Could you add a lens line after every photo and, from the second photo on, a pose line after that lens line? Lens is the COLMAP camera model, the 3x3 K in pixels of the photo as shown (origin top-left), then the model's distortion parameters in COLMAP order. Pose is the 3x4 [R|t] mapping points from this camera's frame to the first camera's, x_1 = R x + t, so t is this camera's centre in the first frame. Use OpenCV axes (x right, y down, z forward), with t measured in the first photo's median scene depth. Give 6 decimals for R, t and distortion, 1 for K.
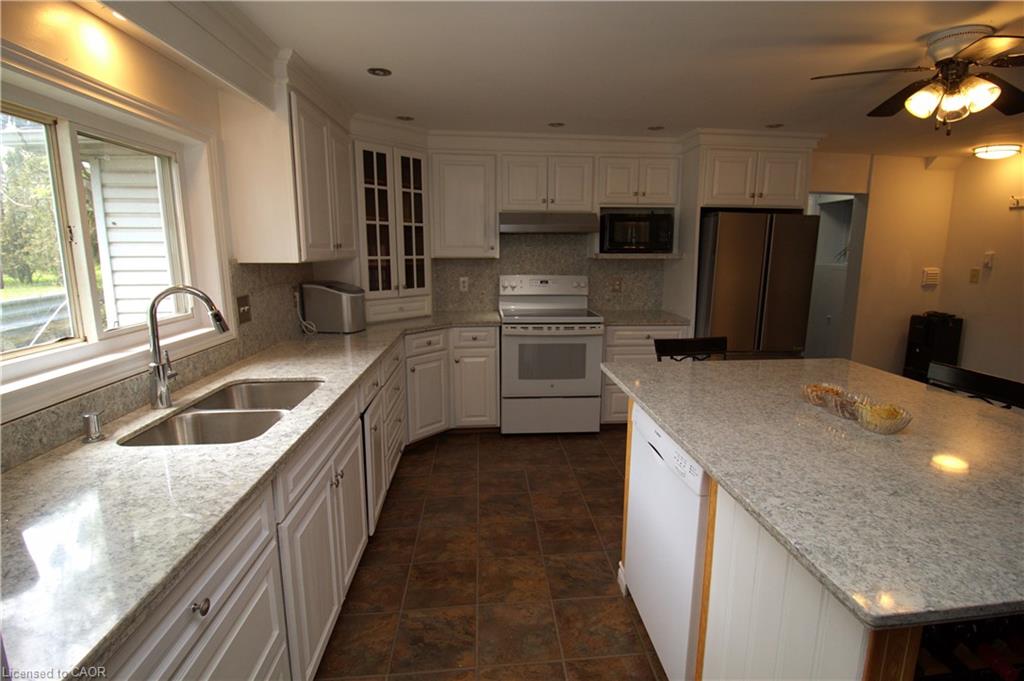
lens RADIAL K [[480.8, 0, 514.0], [0, 480.8, 333.7], [0, 0, 1]] dist [0.001217, -0.001129]
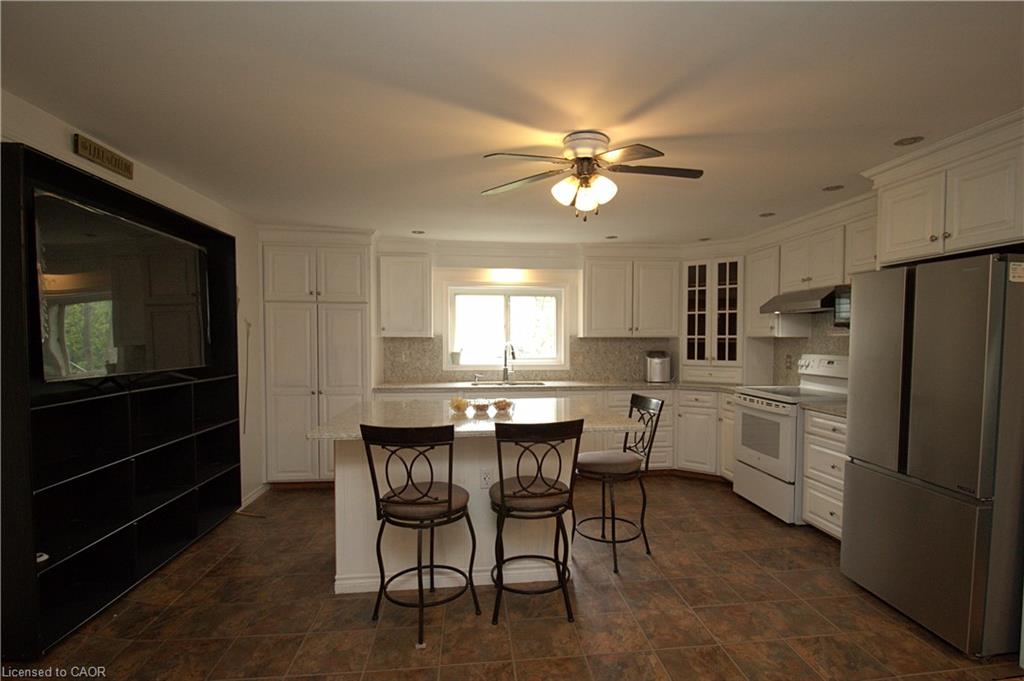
lens RADIAL K [[495.8, 0, 528.1], [0, 495.8, 362.2], [0, 0, 1]] dist [-0.000679, 0.000115]
pose [[0.044401, 0.042625, -0.998104, 1.117918], [-0.166896, 0.985365, 0.034656, -0.049529], [0.984974, 0.165040, 0.050865, 0.427769]]
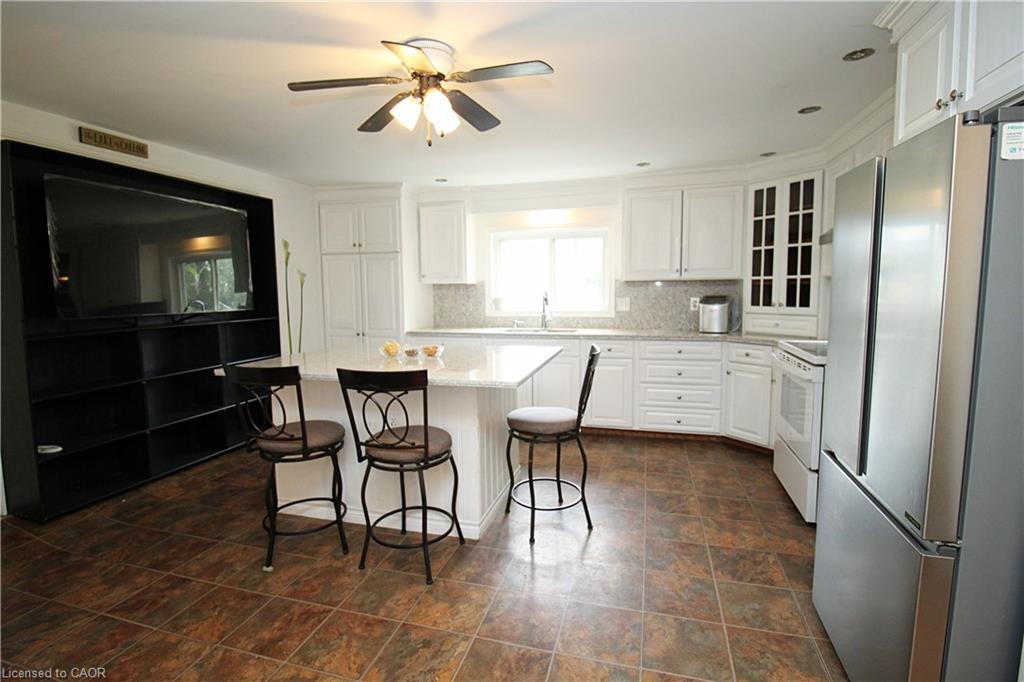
lens RADIAL K [[480.8, 0, 514.0], [0, 480.8, 334.2], [0, 0, 1]] dist [0.001217, -0.001129]
pose [[-0.341478, 0.090738, -0.935500, 0.975277], [-0.145634, 0.978200, 0.148039, -0.105440], [0.928538, 0.186793, -0.320819, 0.806393]]
